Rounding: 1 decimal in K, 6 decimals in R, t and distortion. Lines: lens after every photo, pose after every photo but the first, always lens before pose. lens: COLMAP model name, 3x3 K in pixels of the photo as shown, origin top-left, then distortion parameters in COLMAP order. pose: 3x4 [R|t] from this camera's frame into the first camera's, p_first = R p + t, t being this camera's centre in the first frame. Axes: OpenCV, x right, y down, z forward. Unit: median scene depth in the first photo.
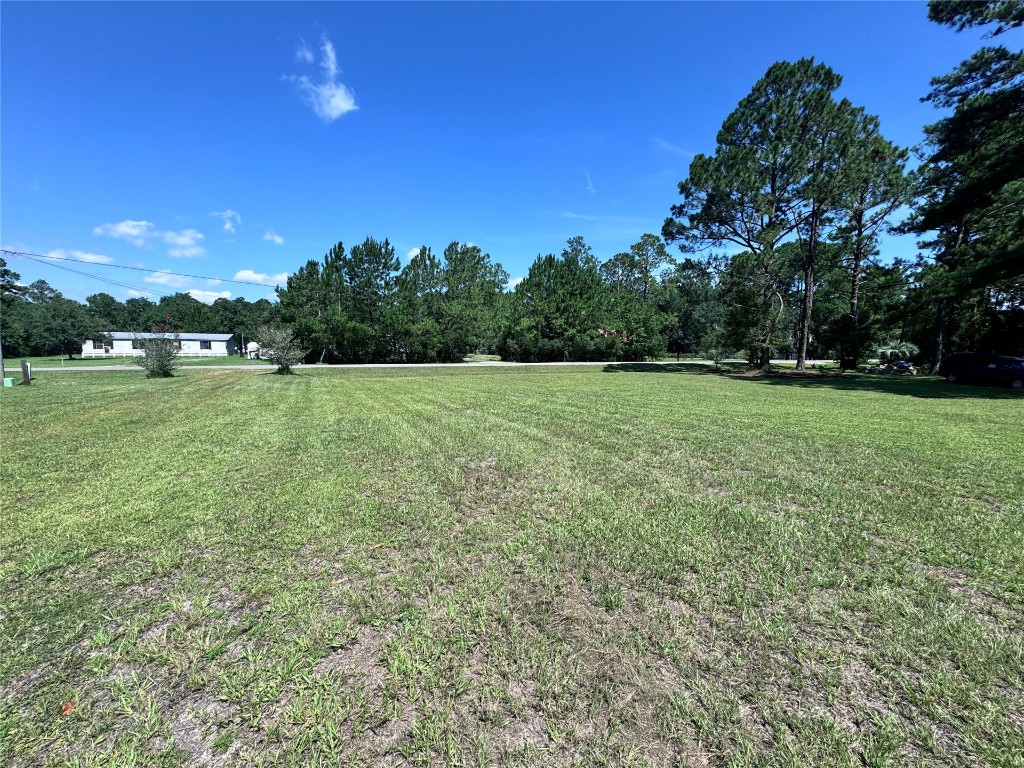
lens RADIAL K [[412.4, 0, 518.5], [0, 412.4, 384.8], [0, 0, 1]] dist [-0.000581, -0.000085]
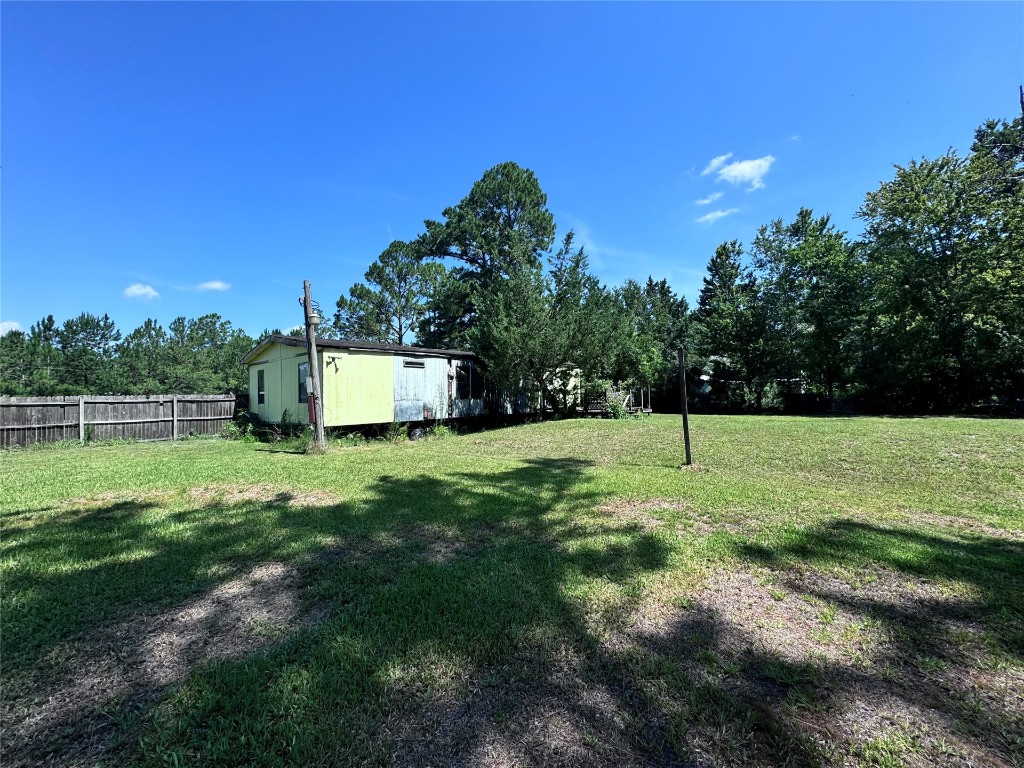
lens RADIAL K [[406.7, 0, 514.3], [0, 406.7, 387.5], [0, 0, 1]] dist [-0.002156, 0.000172]
pose [[0.892644, -0.020684, 0.450288, 0.188733], [0.072202, 0.992610, -0.097536, 0.050459], [-0.444943, 0.119576, 0.887540, -0.505772]]
